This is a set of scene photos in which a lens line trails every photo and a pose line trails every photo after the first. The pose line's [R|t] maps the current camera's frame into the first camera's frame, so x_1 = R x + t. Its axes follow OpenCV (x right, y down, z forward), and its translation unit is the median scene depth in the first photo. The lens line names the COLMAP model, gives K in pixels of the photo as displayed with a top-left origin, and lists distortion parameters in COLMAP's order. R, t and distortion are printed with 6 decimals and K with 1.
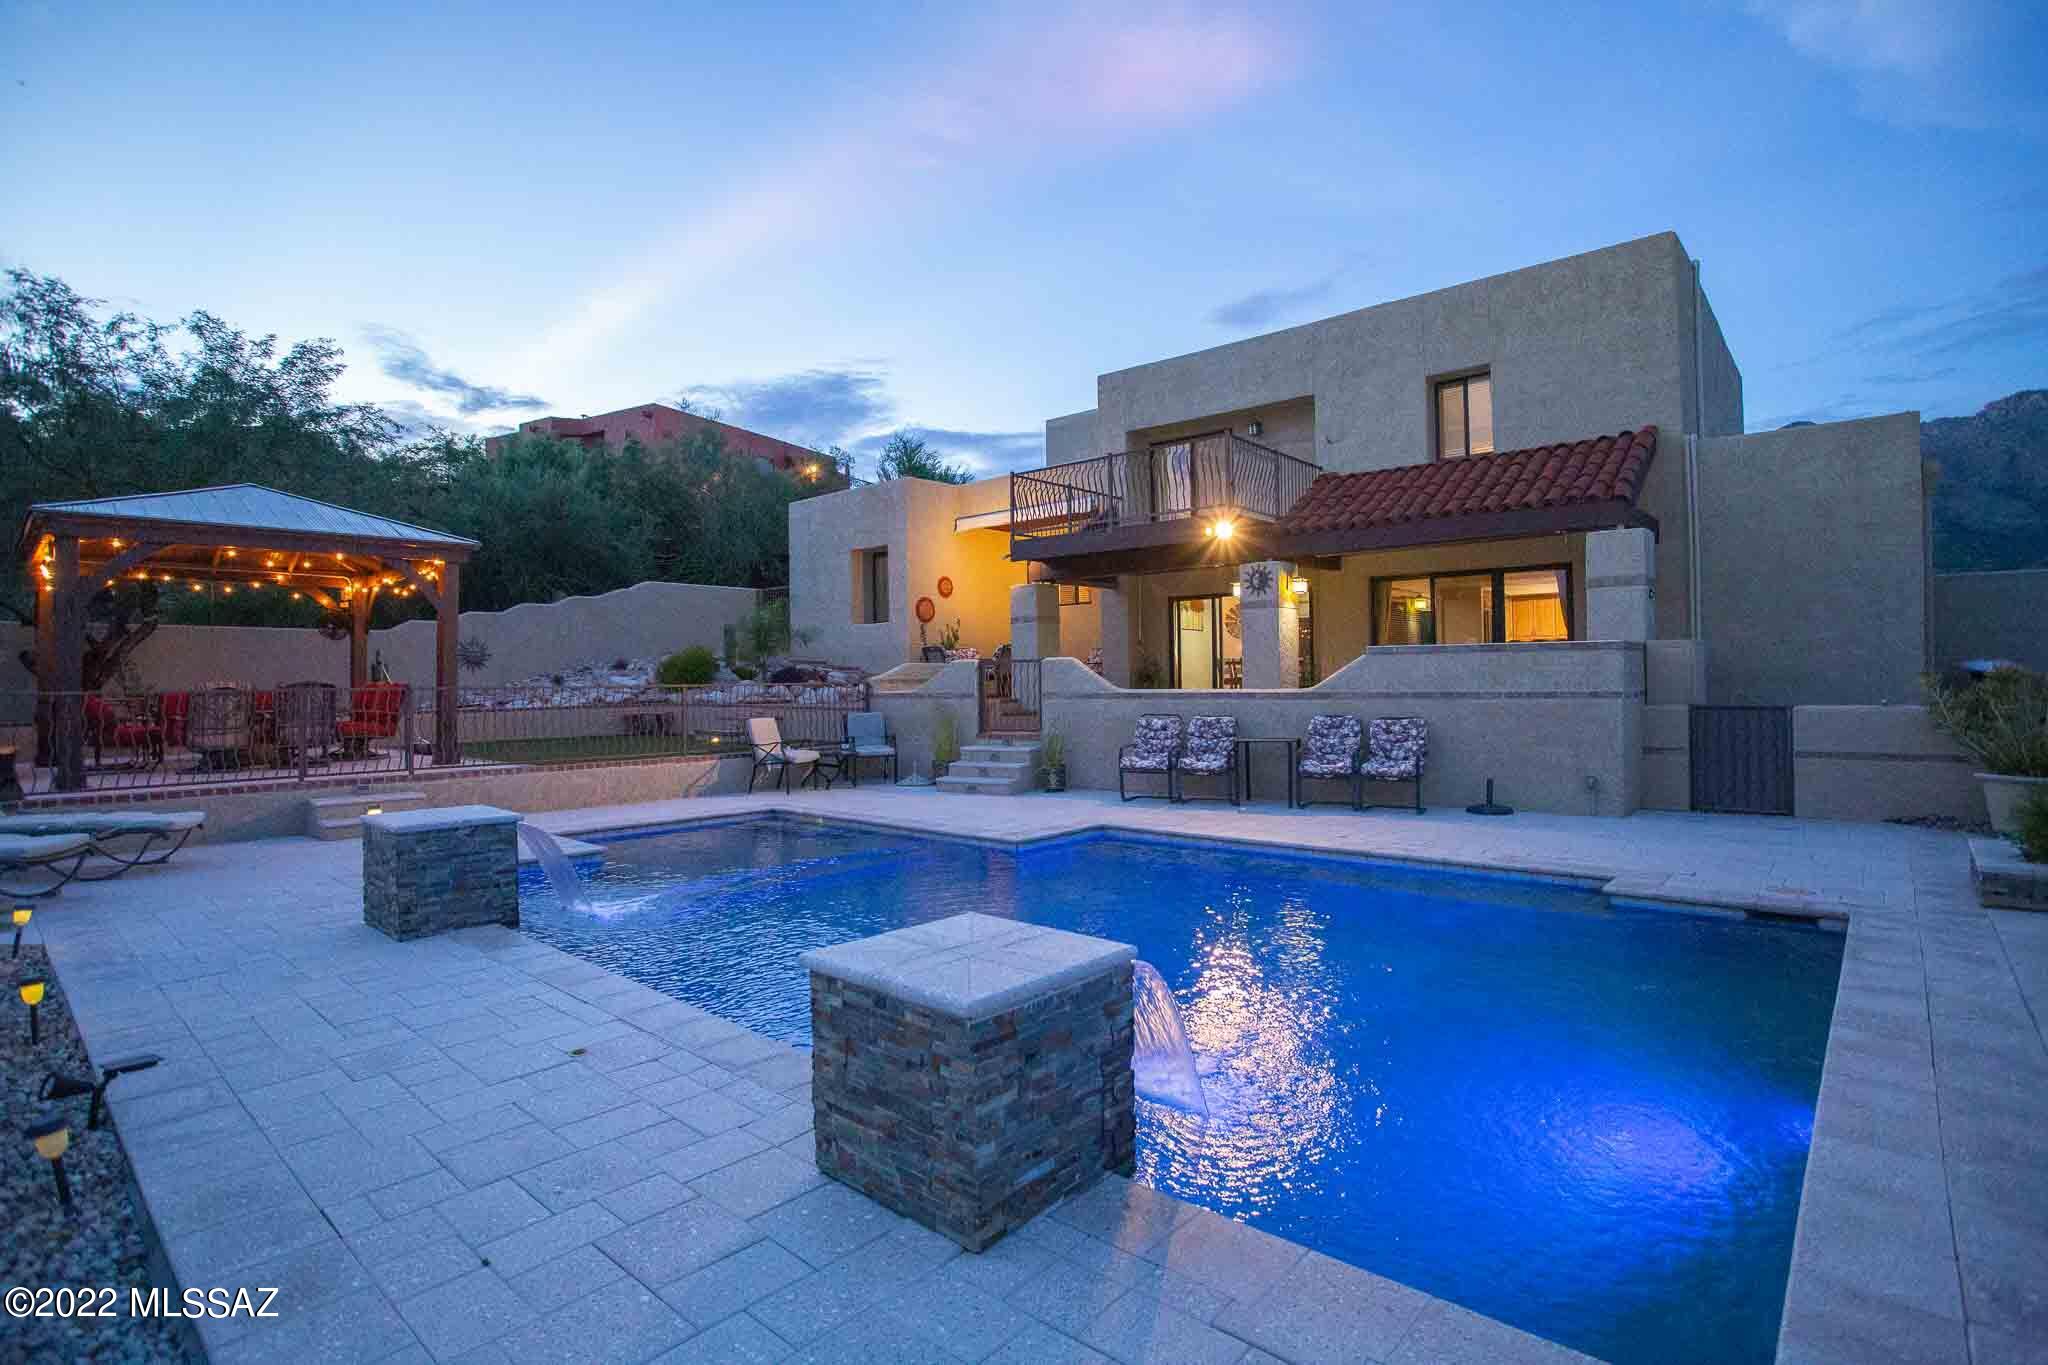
lens RADIAL K [[994.7, 0, 1021.8], [0, 994.7, 673.7], [0, 0, 1]] dist [-0.062986, 0.028128]
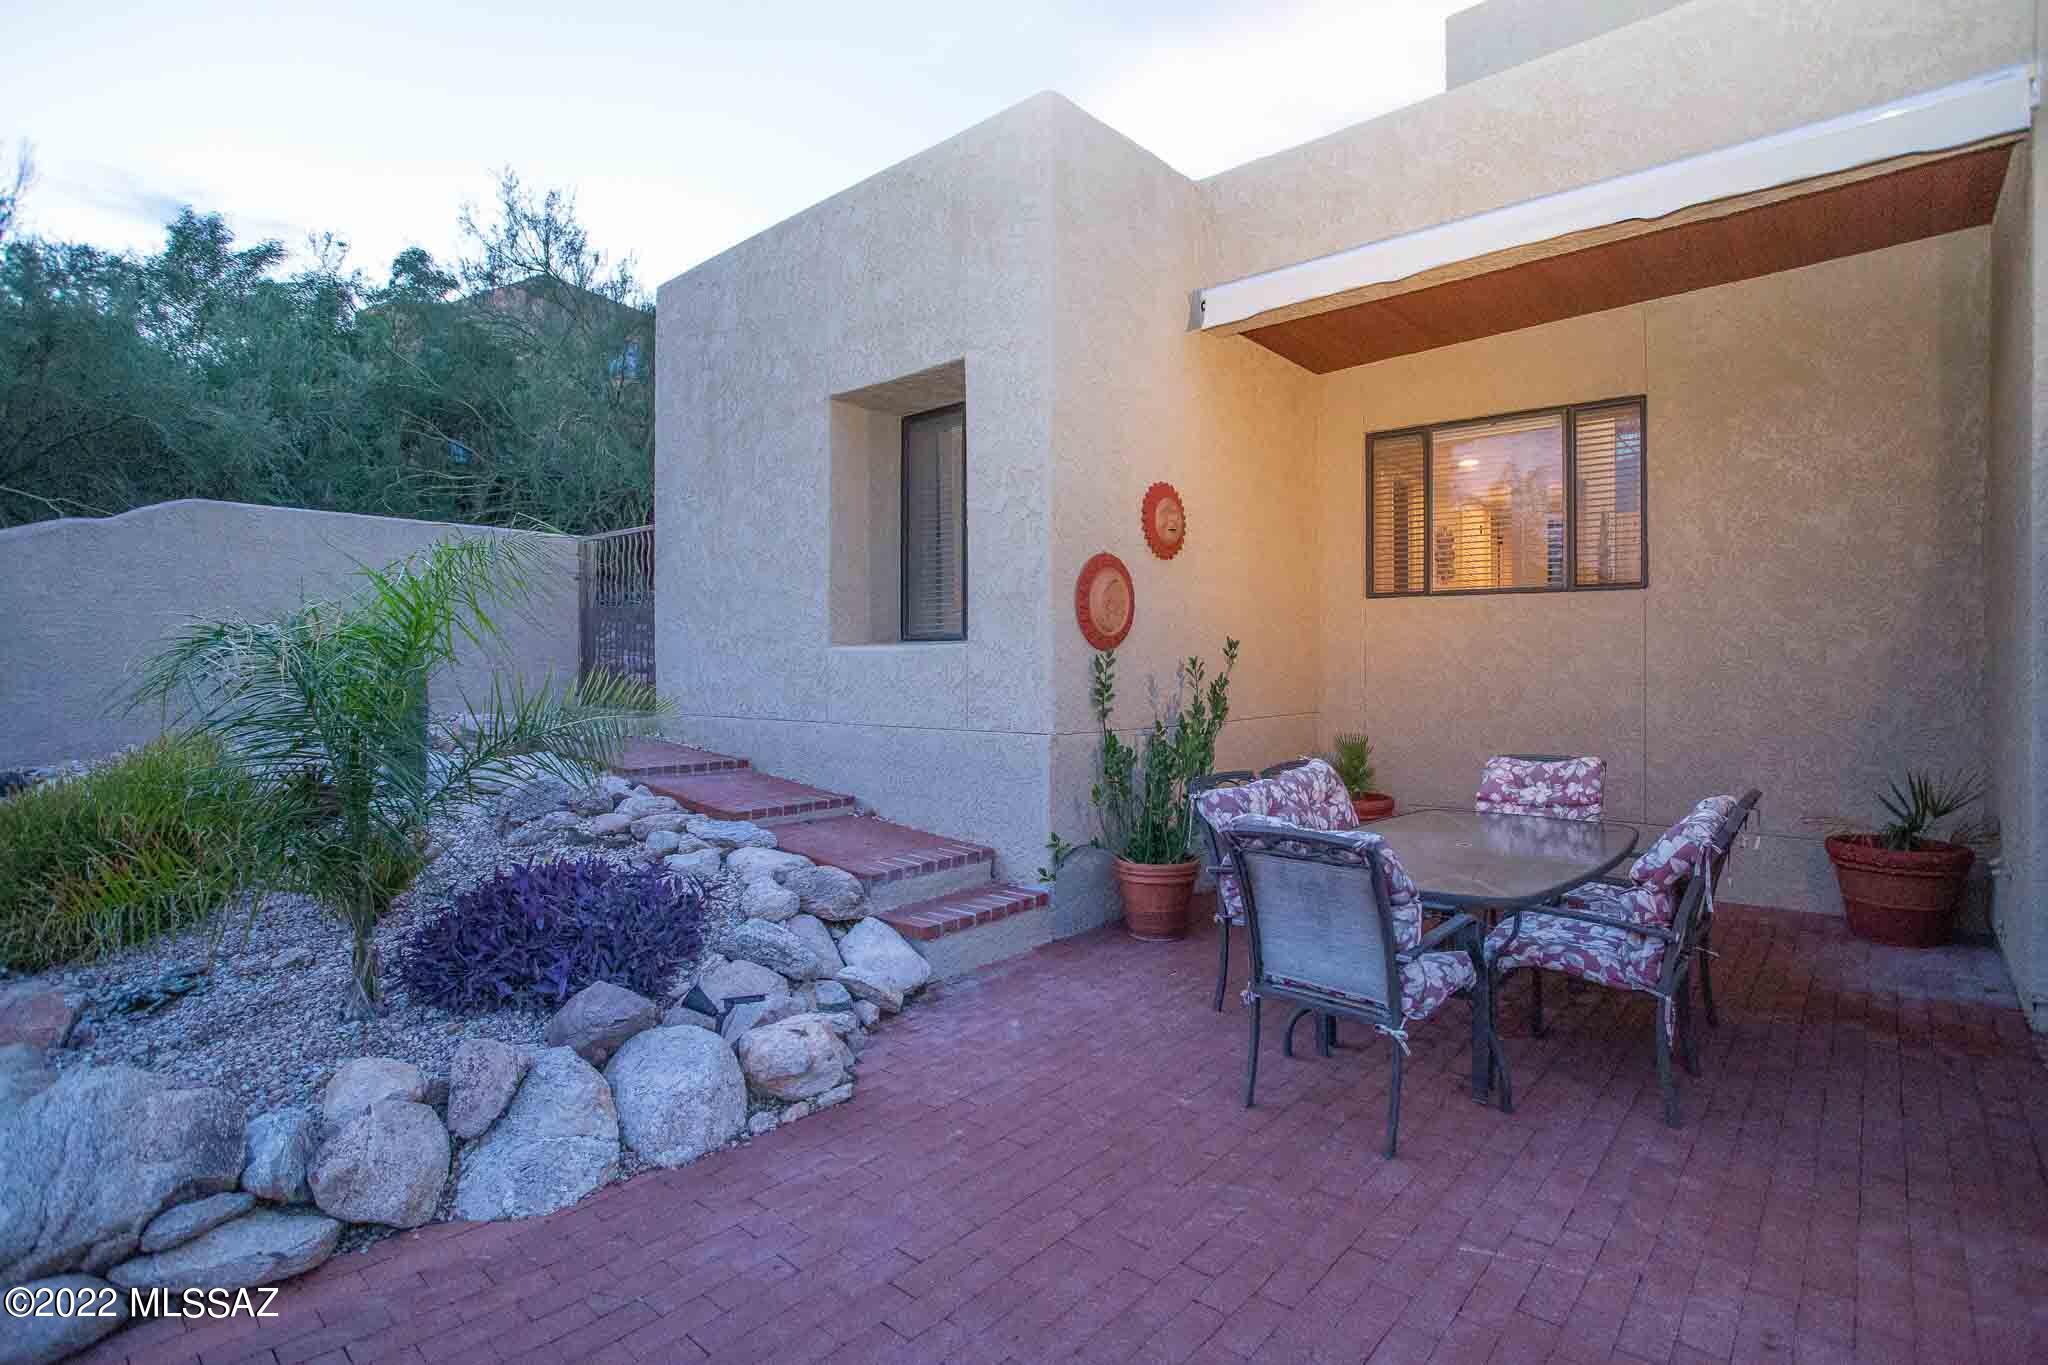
lens RADIAL K [[994.7, 0, 1021.8], [0, 994.7, 673.7], [0, 0, 1]] dist [-0.062986, 0.028128]
pose [[0.999764, 0.015395, 0.015323, -0.204406], [-0.015524, 0.999845, 0.008308, -0.077005], [-0.015193, -0.008544, 0.999848, 1.212308]]
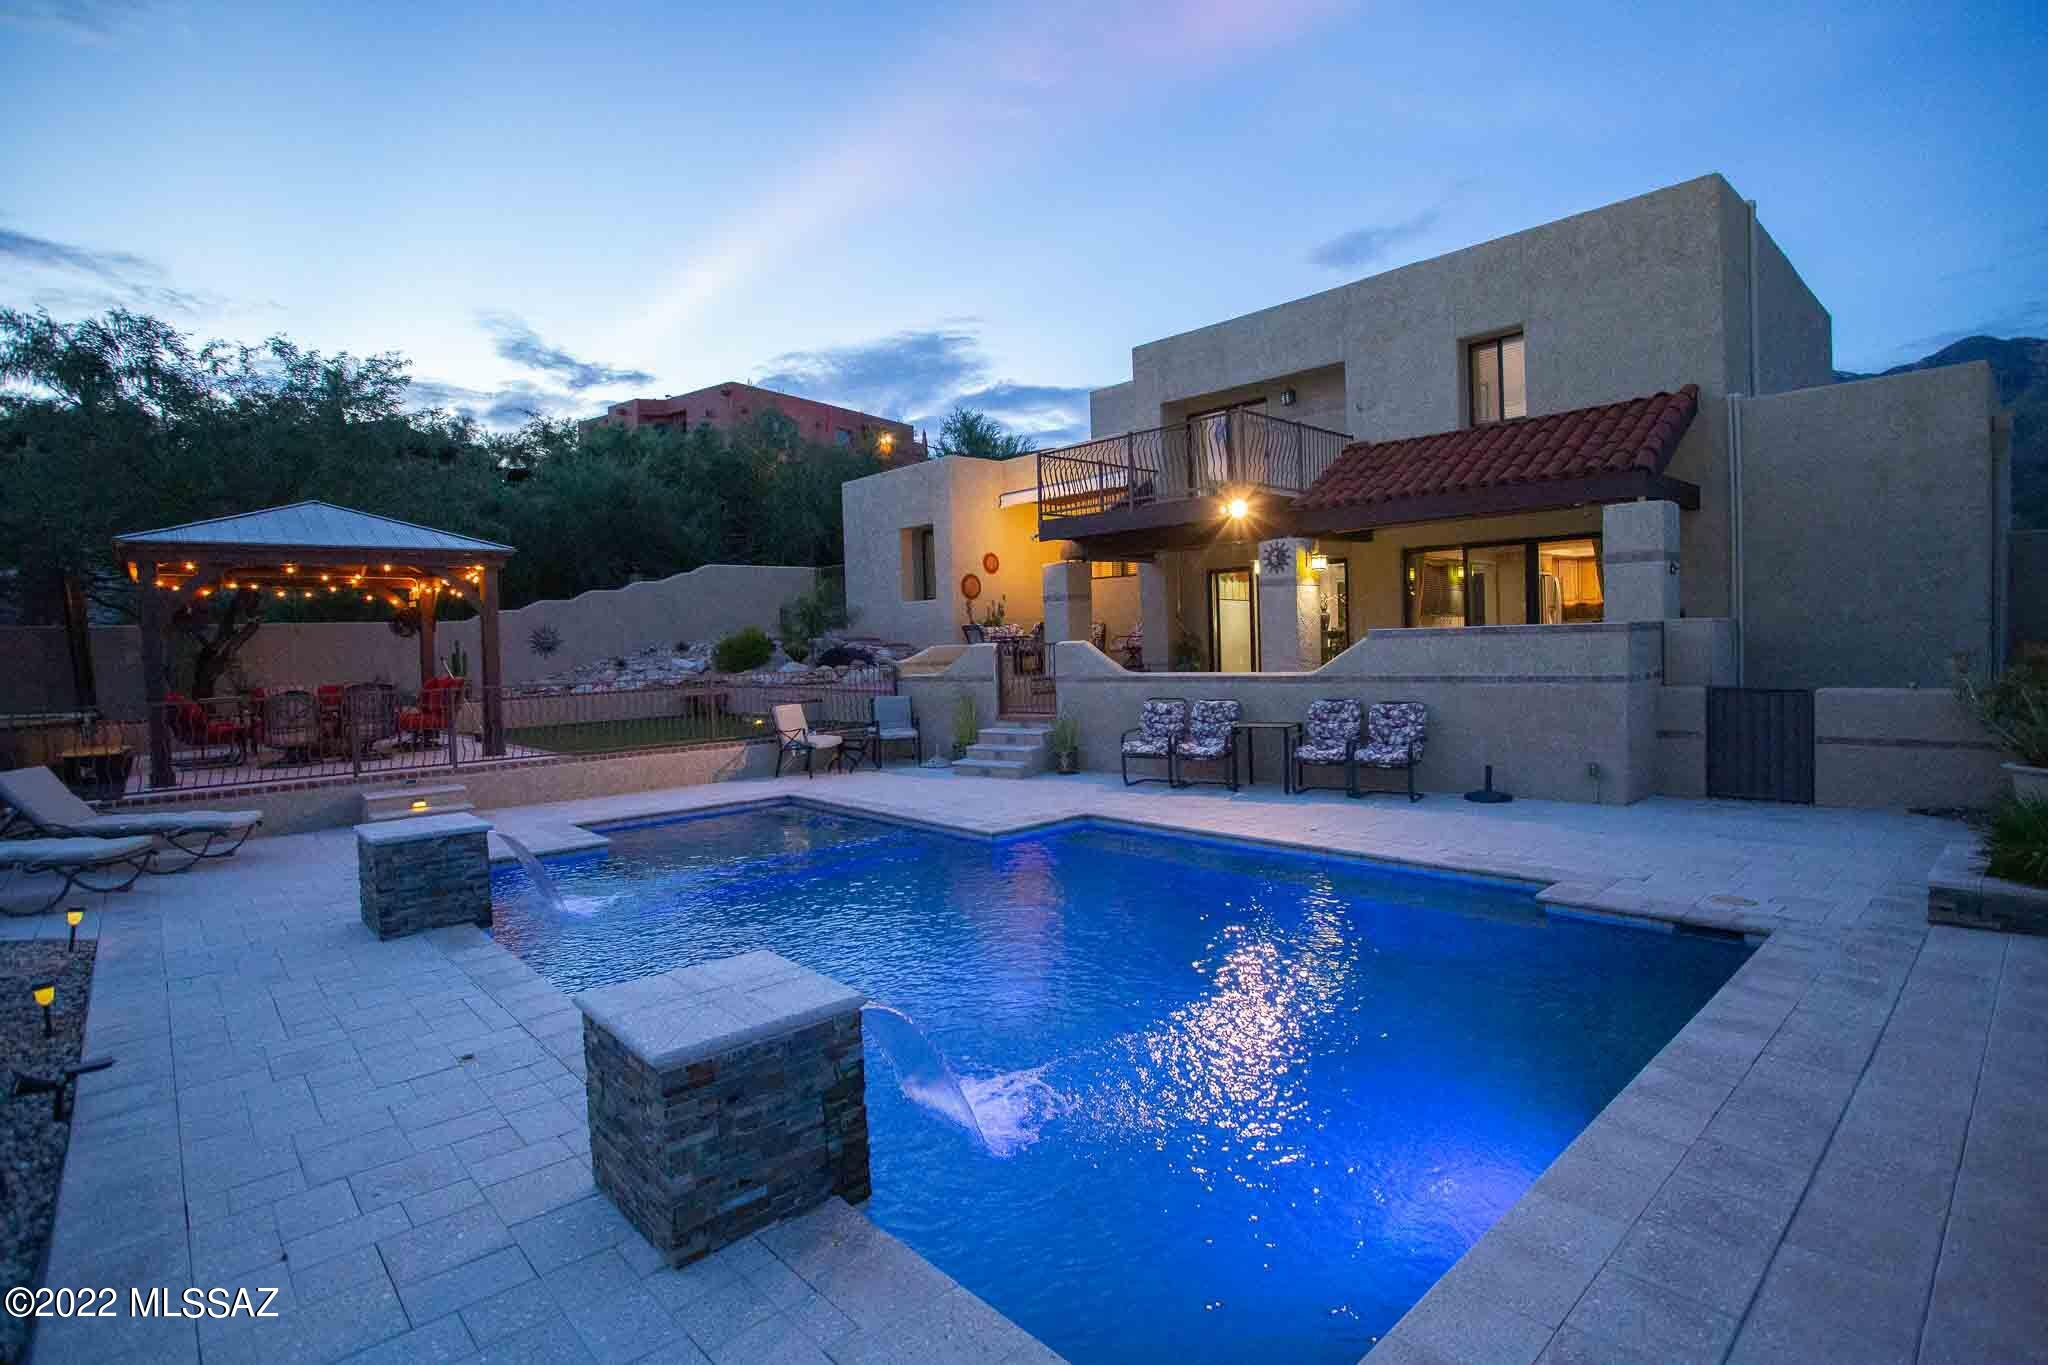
lens RADIAL K [[994.7, 0, 1021.8], [0, 994.7, 673.7], [0, 0, 1]] dist [-0.062986, 0.028128]
pose [[0.994730, -0.015875, -0.101293, 0.092517], [0.020237, 0.998905, 0.042174, -0.028123], [0.100513, -0.044001, 0.993962, -0.012765]]
